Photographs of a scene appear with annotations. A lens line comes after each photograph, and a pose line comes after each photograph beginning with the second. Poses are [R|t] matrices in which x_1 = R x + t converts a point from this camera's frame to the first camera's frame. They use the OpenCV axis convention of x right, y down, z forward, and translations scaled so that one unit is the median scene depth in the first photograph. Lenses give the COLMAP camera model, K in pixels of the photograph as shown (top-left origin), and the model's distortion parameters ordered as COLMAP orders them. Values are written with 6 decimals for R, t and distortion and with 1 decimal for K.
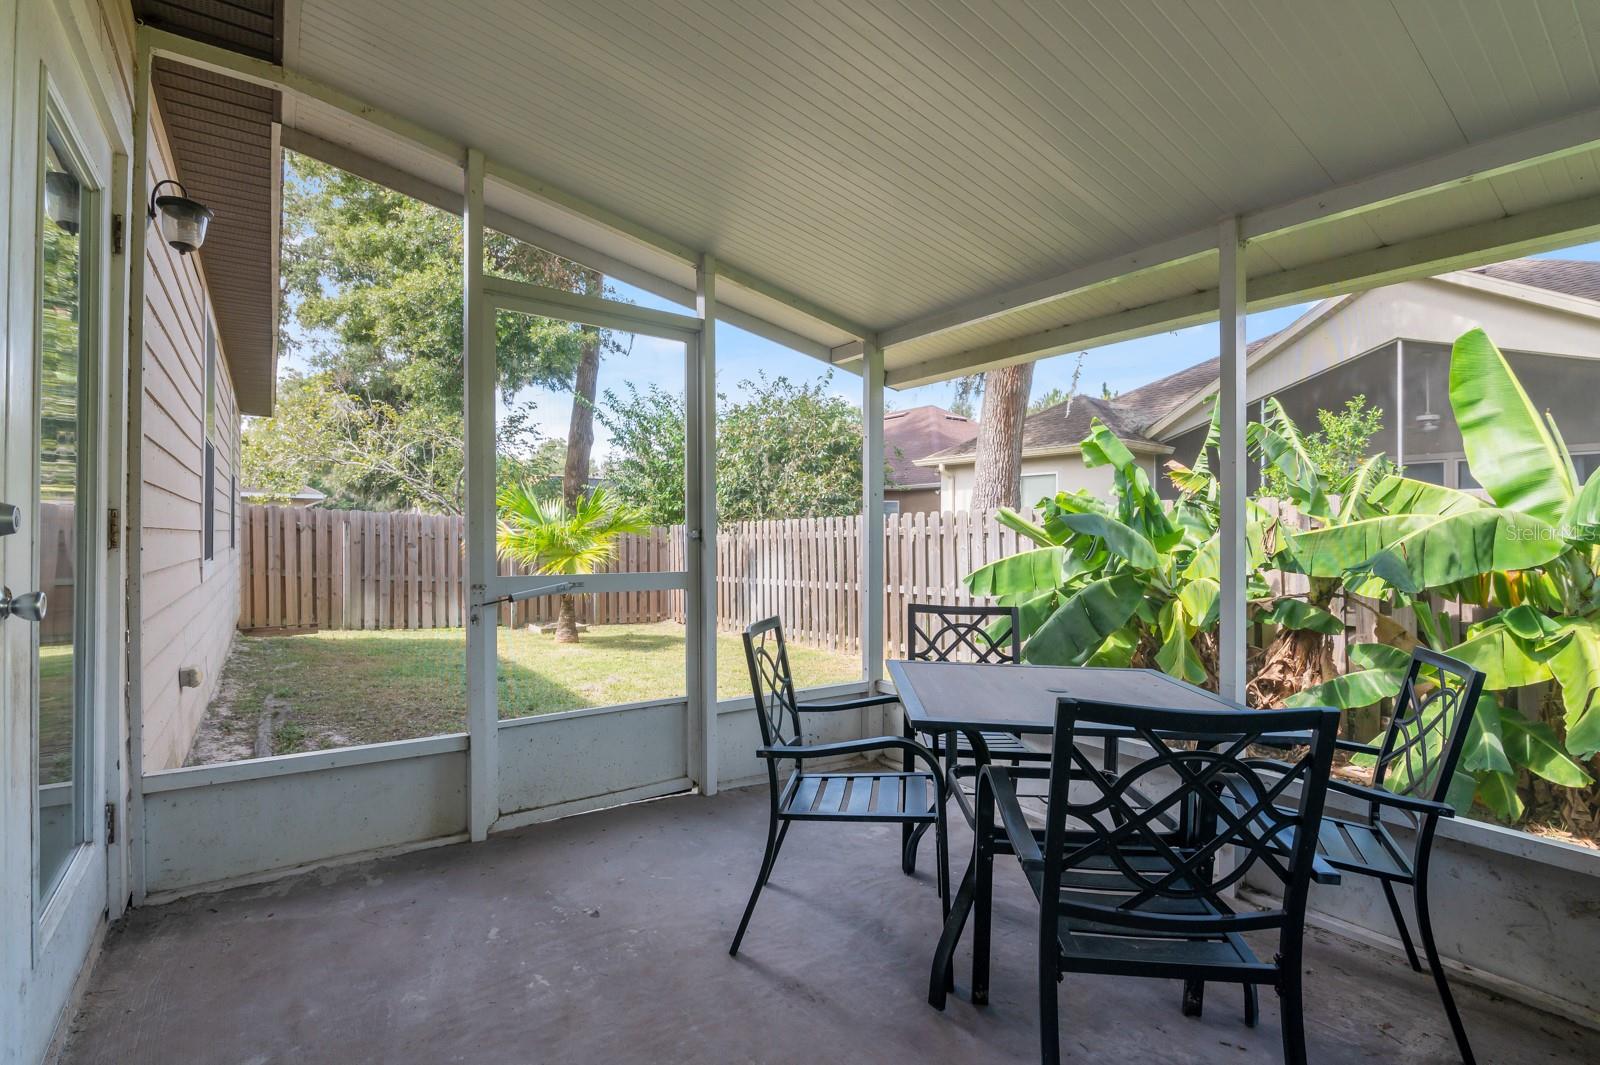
lens RADIAL K [[737.5, 0, 802.9], [0, 737.5, 534.1], [0, 0, 1]] dist [-0.009655, 0.000043]
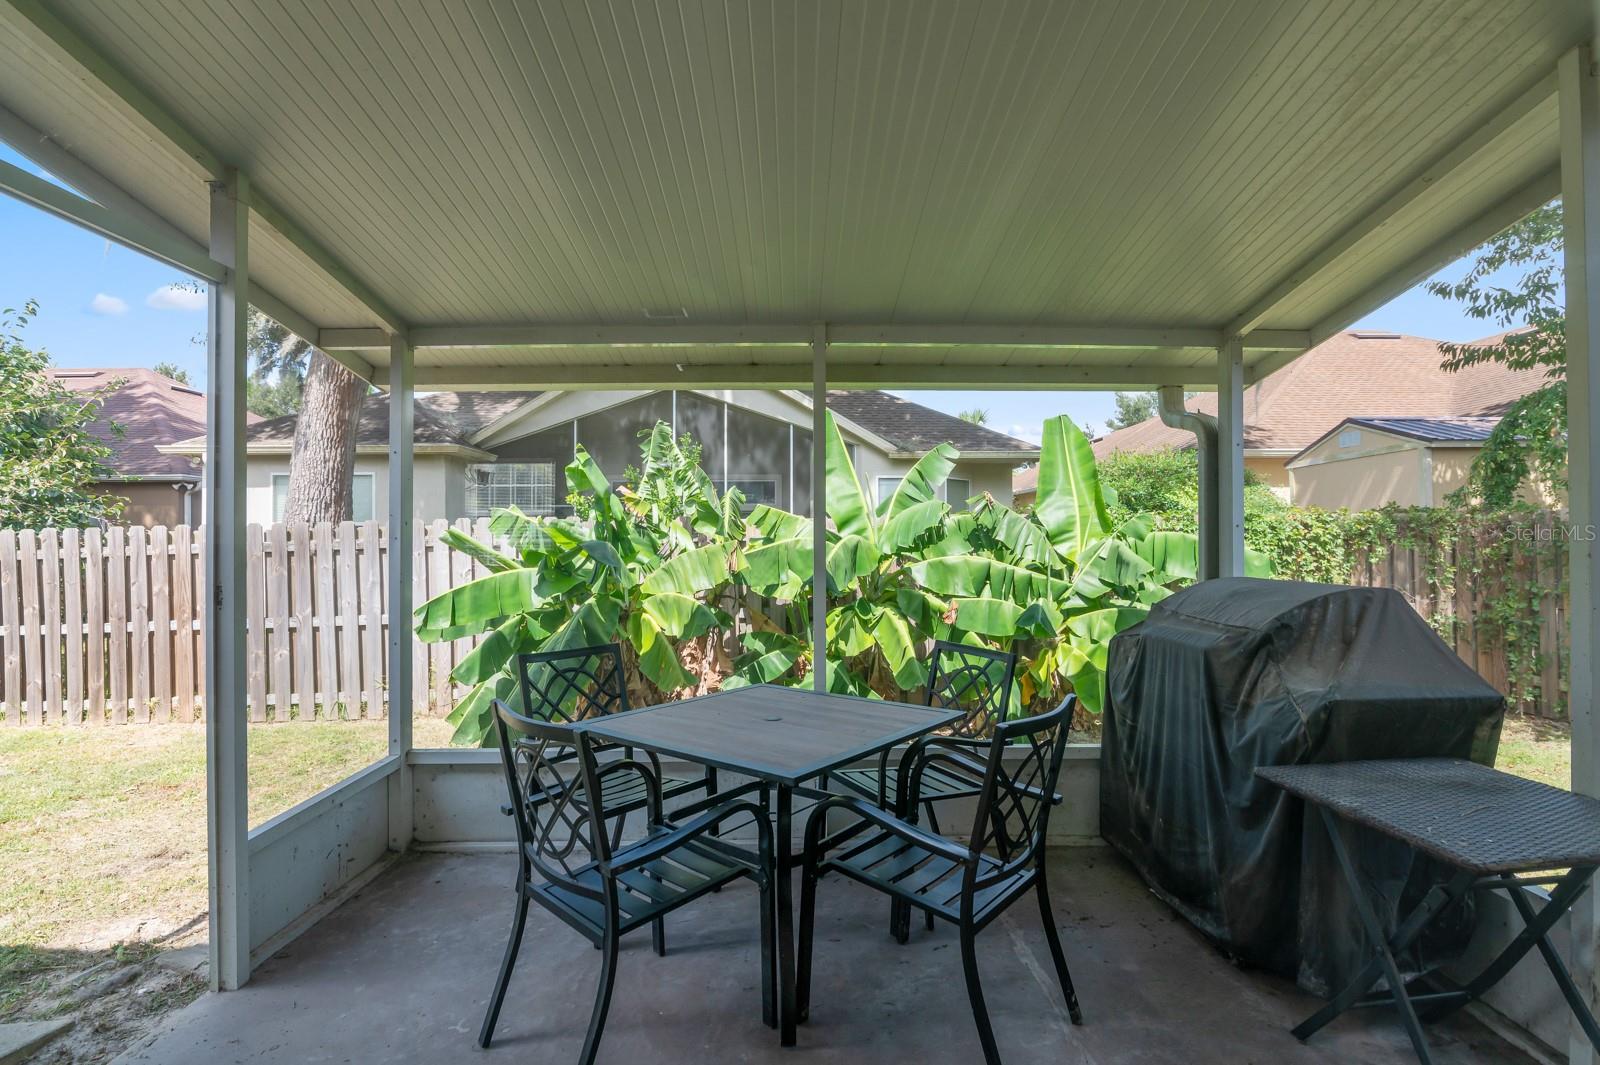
lens RADIAL K [[737.5, 0, 802.9], [0, 737.5, 534.1], [0, 0, 1]] dist [-0.009655, 0.000043]
pose [[0.589523, -0.013200, 0.807644, -0.087459], [0.010510, 0.999907, 0.008671, -0.013202], [-0.807684, 0.003377, 0.589607, 0.049147]]
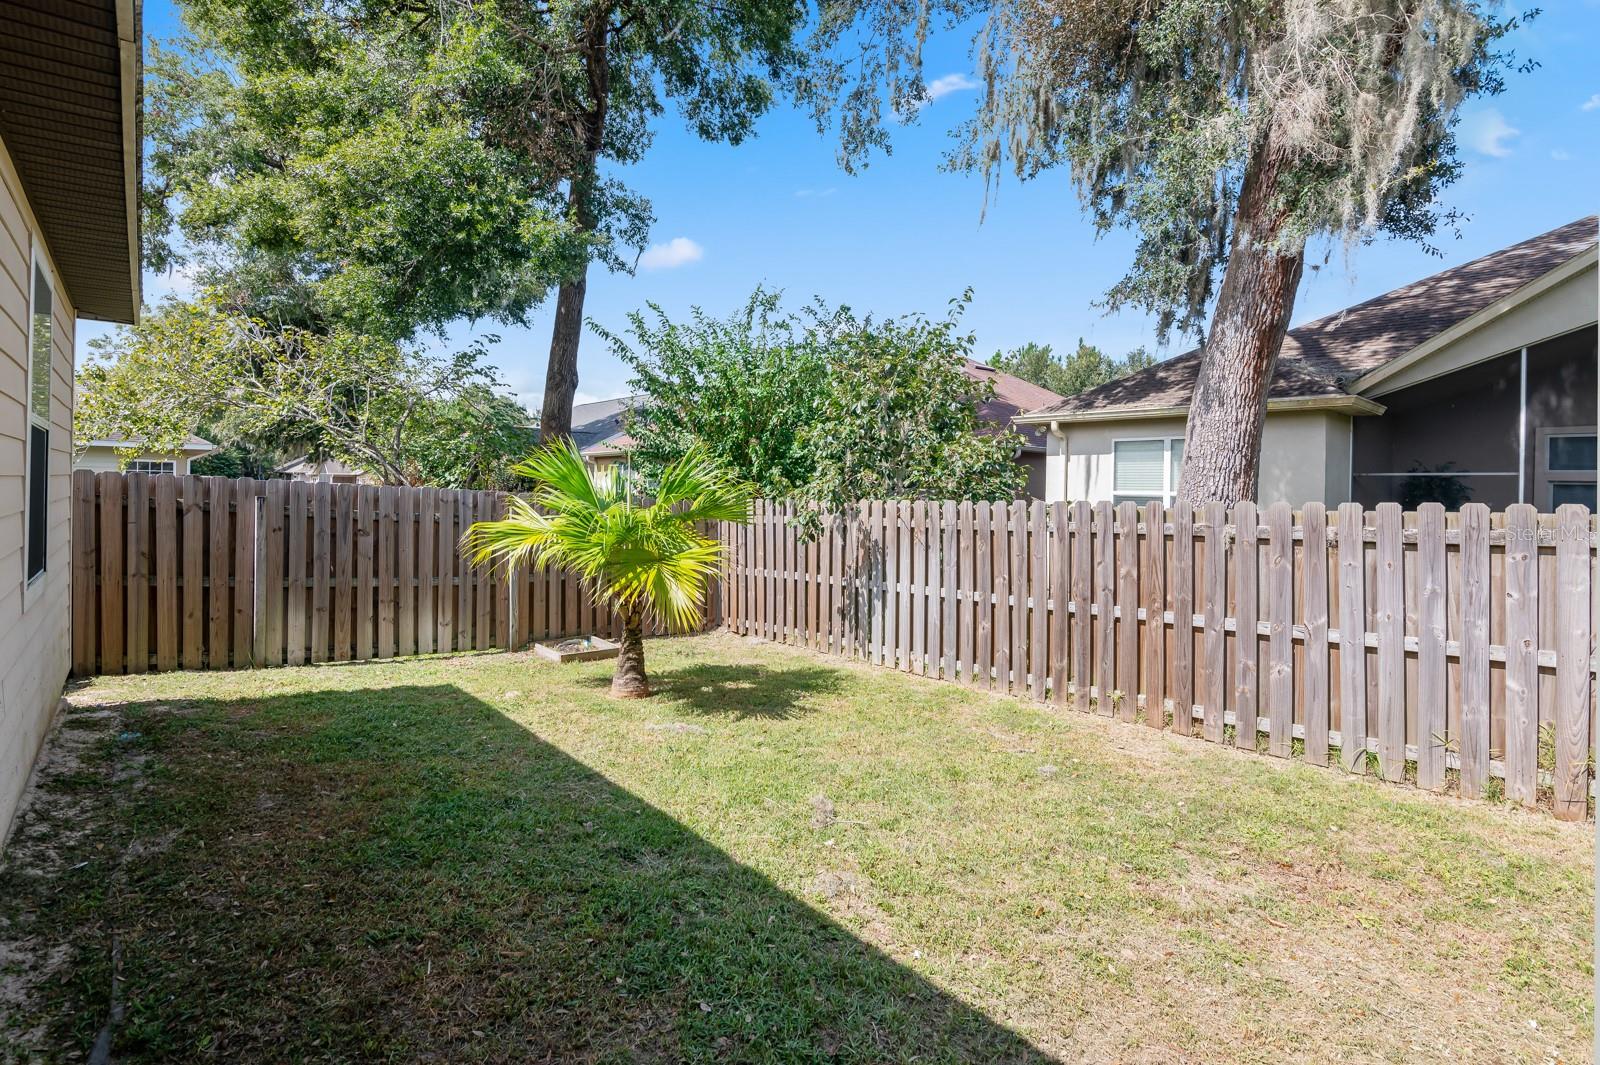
lens RADIAL K [[749.7, 0, 796.1], [0, 749.7, 492.1], [0, 0, 1]] dist [-0.001044, -0.011357]
pose [[0.995968, 0.009594, 0.089194, -0.208872], [-0.009909, 0.999946, 0.003099, -0.026587], [-0.089160, -0.003970, 0.996009, 0.303408]]
